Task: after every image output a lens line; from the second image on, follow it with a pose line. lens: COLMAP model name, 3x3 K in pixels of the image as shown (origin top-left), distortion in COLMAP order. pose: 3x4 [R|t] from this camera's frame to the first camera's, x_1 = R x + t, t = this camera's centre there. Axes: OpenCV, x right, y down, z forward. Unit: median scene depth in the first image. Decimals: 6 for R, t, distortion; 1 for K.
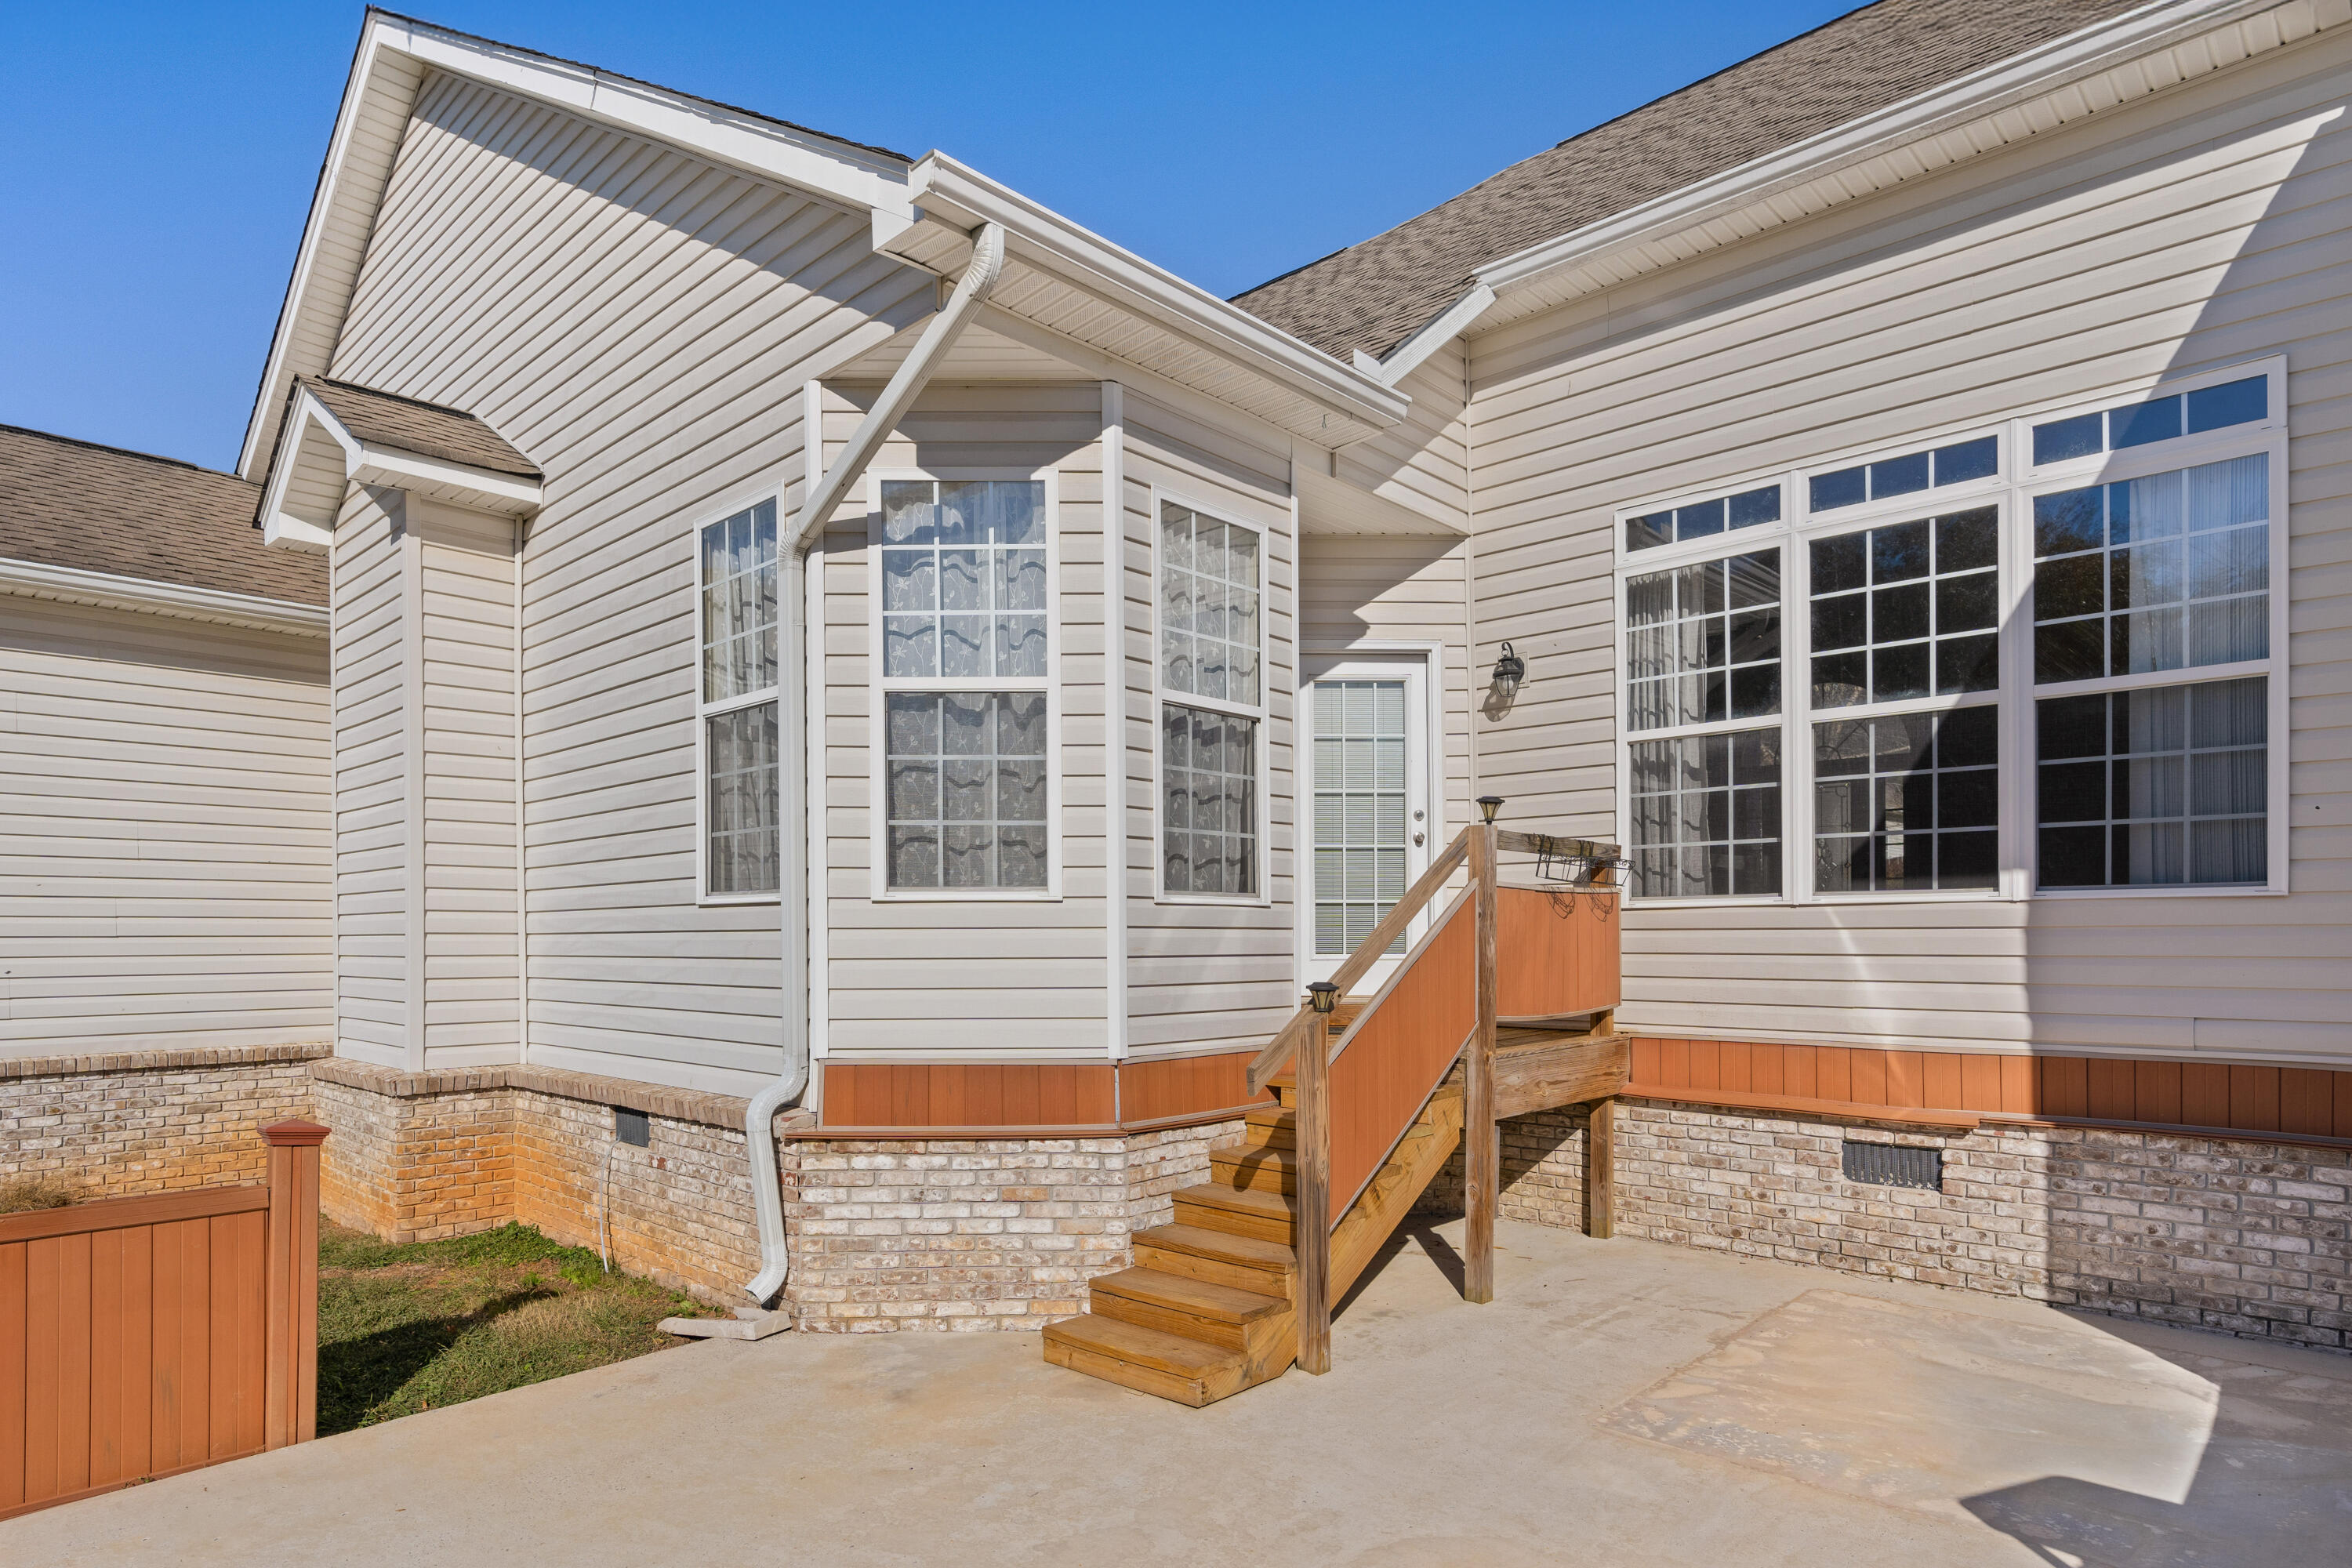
lens RADIAL K [[1316.8, 0, 1141.9], [0, 1316.8, 933.3], [0, 0, 1]] dist [-0.005933, 0.002748]
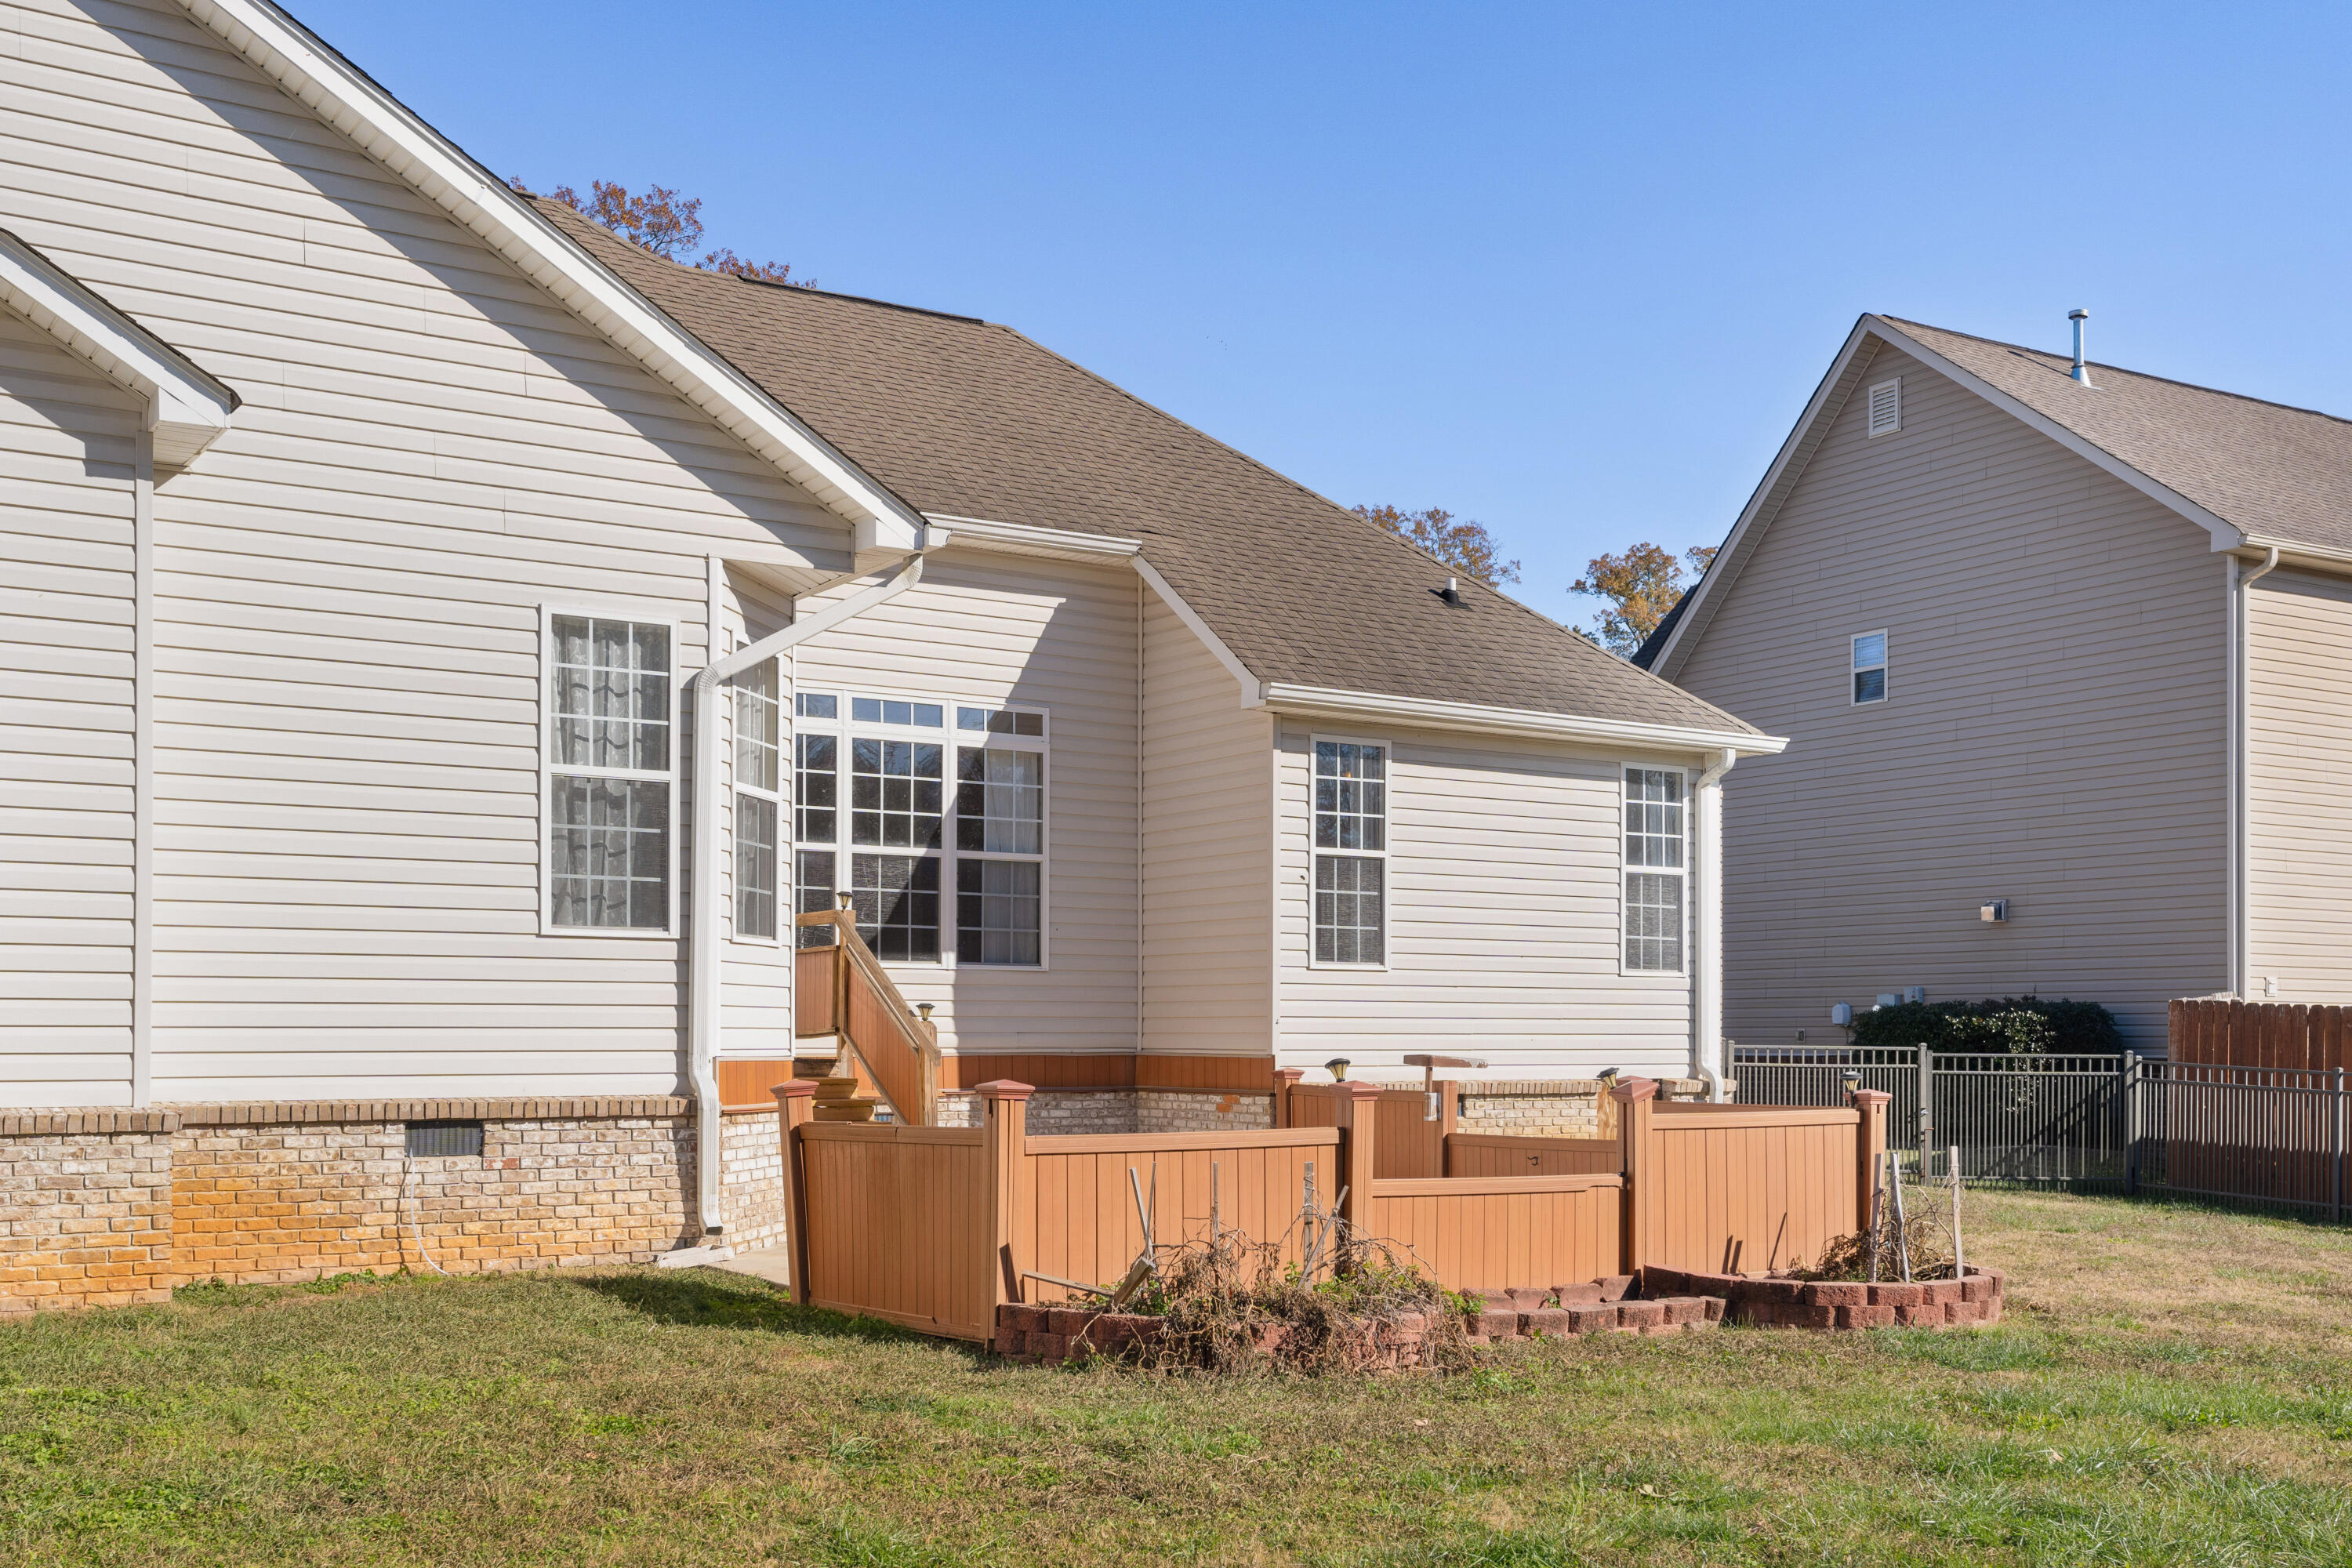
lens RADIAL K [[2381.8, 0, 1152.6], [0, 2381.8, 1011.2], [0, 0, 1]] dist [0.007881, 0.000000]
pose [[0.222087, 0.016245, 0.974891, -2.298305], [-0.003776, 0.999868, -0.015801, 0.077687], [-0.975019, -0.000172, 0.222119, 0.011840]]
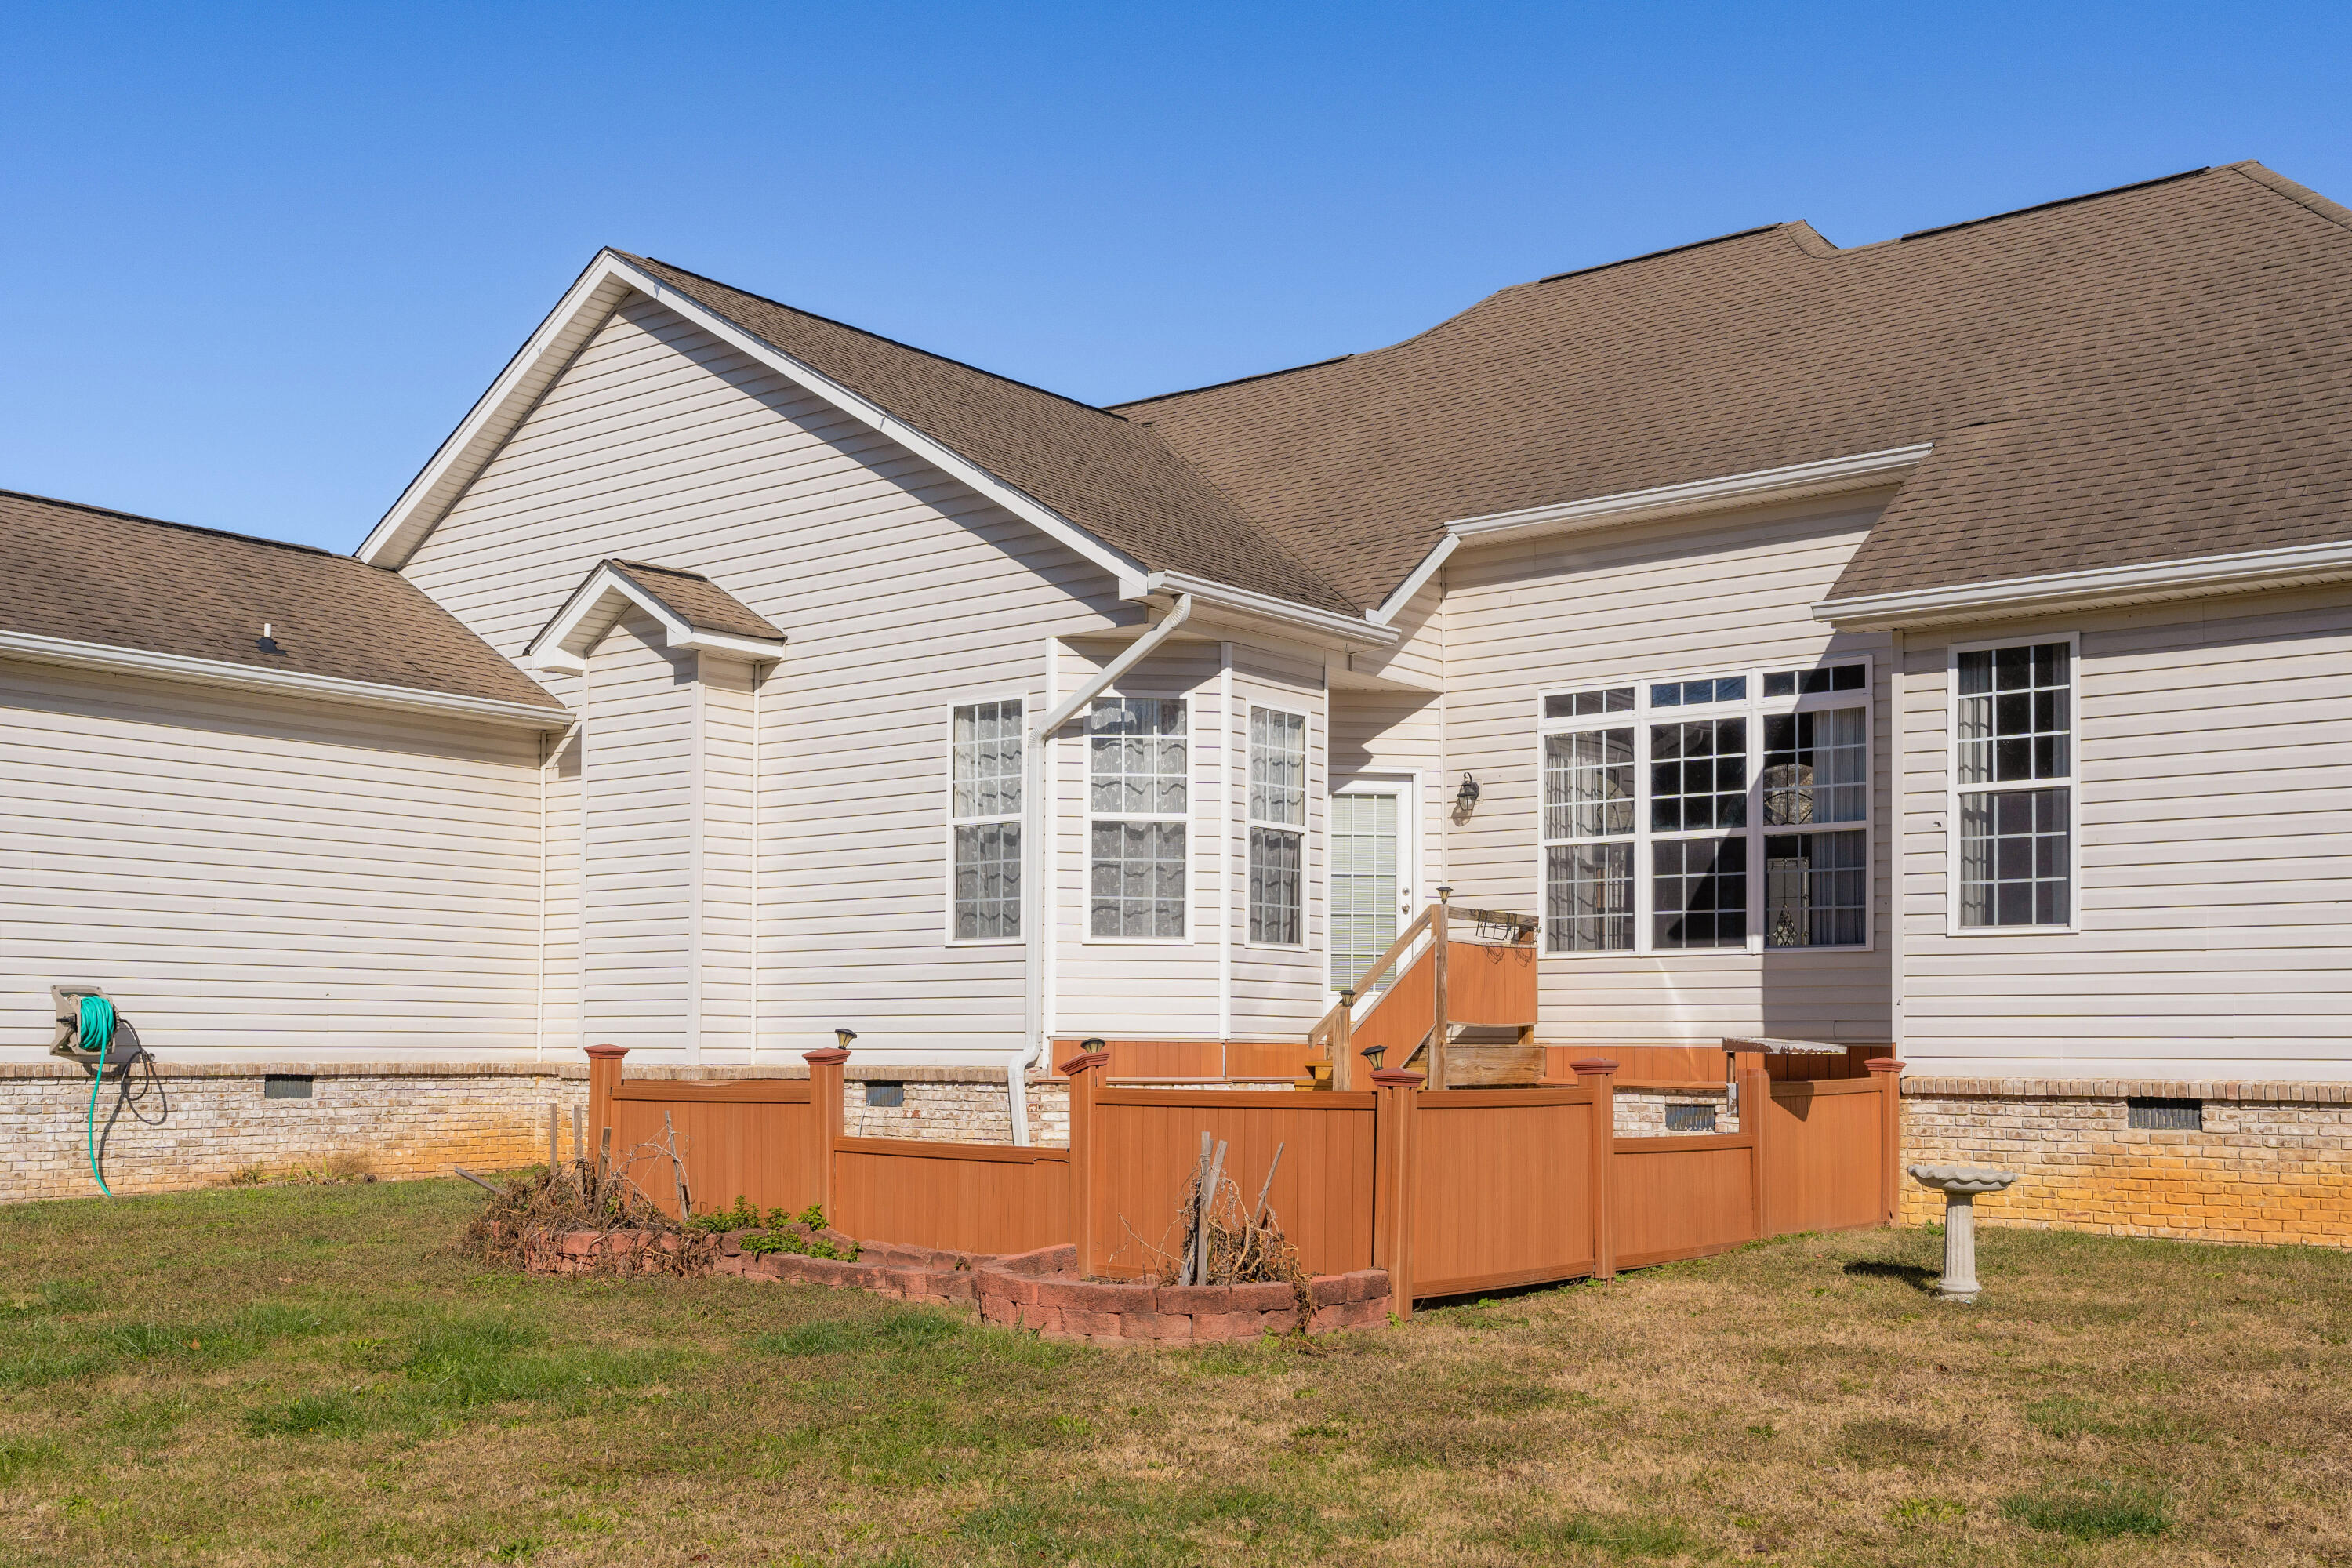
lens RADIAL K [[2381.8, 0, 1150.3], [0, 2381.8, 1002.0], [0, 0, 1]] dist [0.007881, 0.000000]
pose [[0.996002, 0.012462, 0.088456, -0.351403], [-0.010633, 0.999720, -0.021115, 0.103292], [-0.088695, 0.020090, 0.995856, -1.859177]]
